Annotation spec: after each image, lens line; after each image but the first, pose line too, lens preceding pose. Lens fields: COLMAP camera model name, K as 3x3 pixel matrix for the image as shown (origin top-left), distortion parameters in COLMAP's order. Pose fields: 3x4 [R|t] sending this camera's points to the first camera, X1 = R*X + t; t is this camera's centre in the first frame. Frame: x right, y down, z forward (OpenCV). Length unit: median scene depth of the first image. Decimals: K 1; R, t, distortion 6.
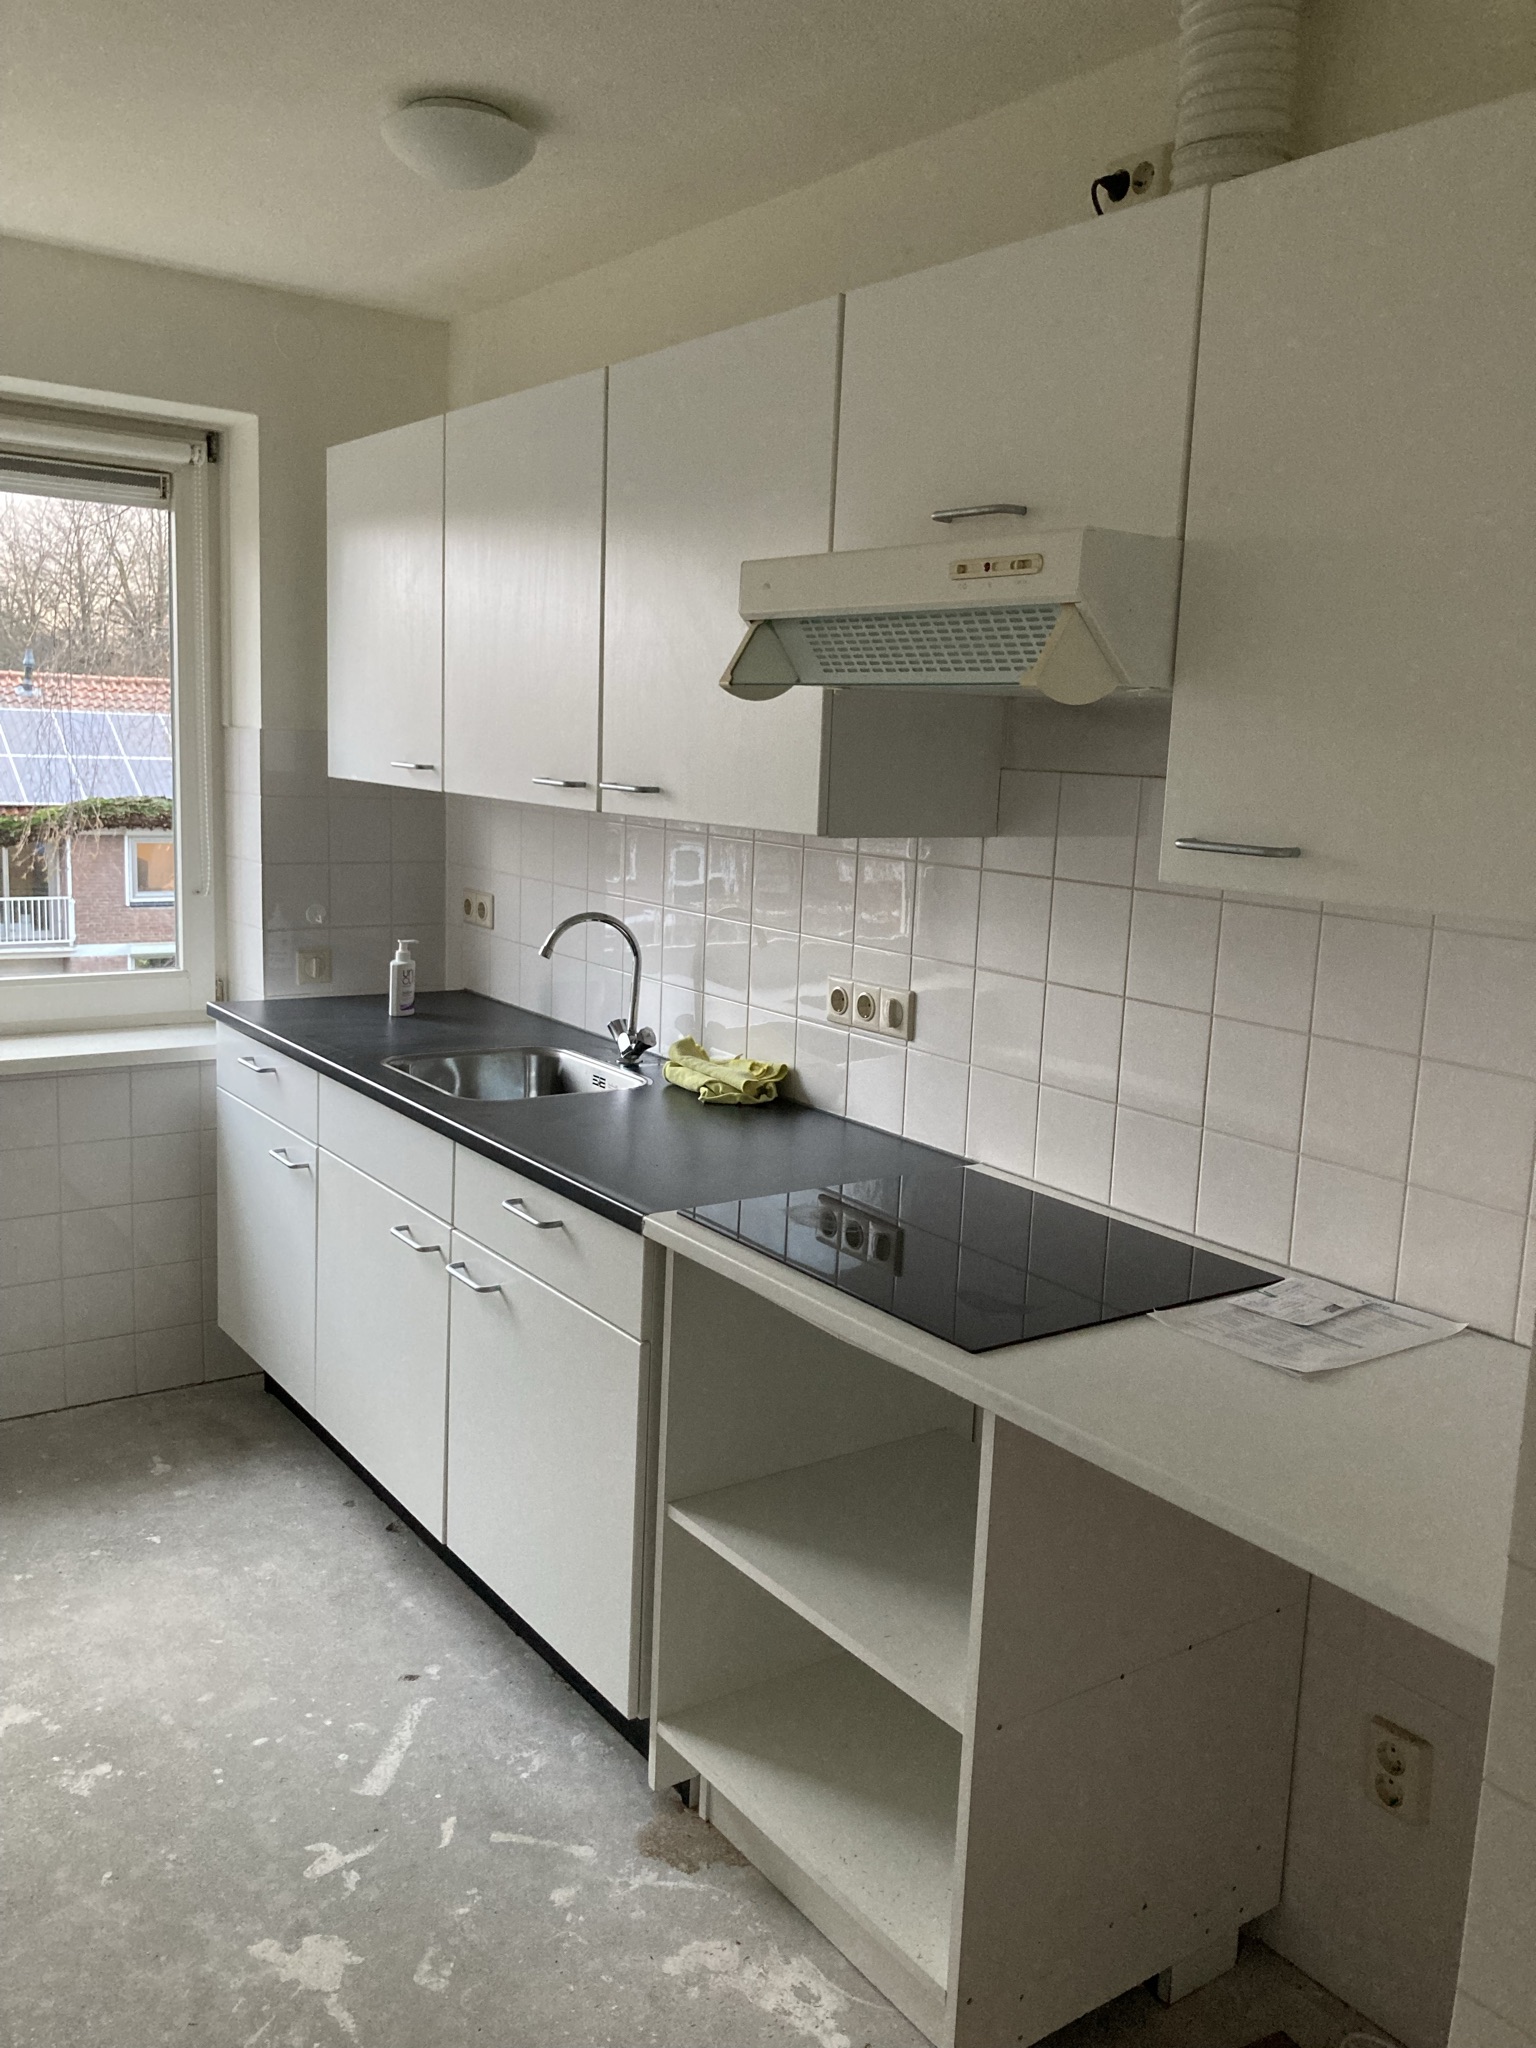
lens RADIAL K [[1697.6, 0, 768.8], [0, 1697.6, 1019.6], [0, 0, 1]] dist [0.067140, -0.047053]
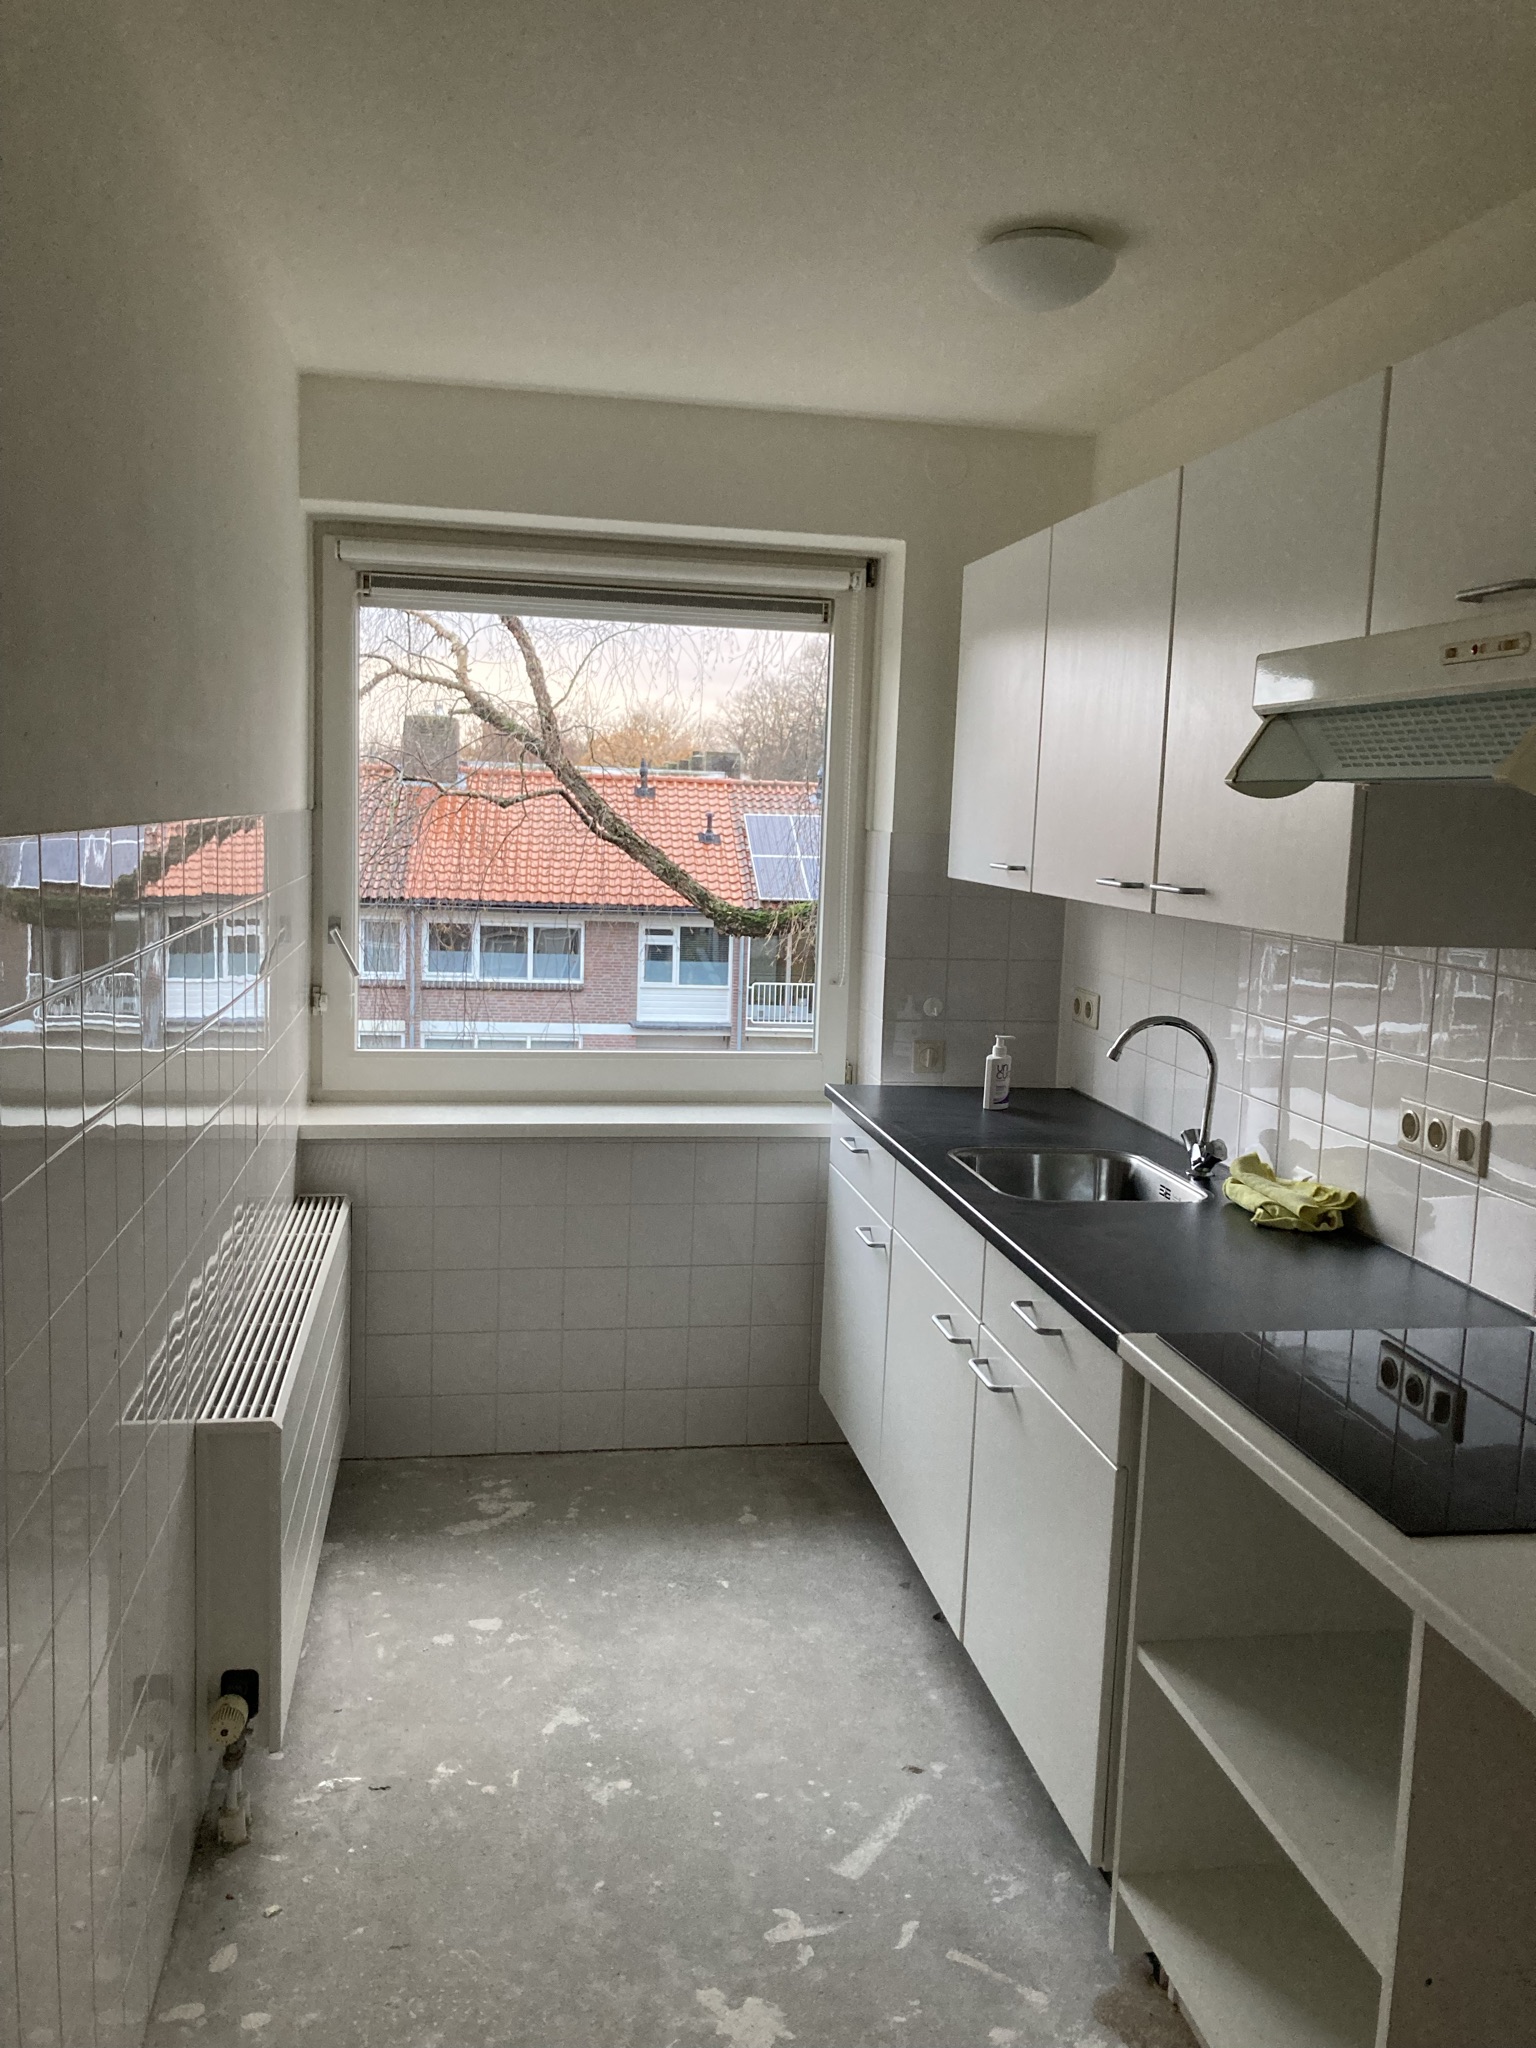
lens RADIAL K [[1697.6, 0, 770.0], [0, 1697.6, 1016.3], [0, 0, 1]] dist [0.067140, -0.047053]
pose [[0.906183, 0.048385, -0.420108, 0.114603], [-0.073640, 0.996309, -0.044096, -0.004127], [0.416424, 0.070896, 0.906402, 0.027343]]
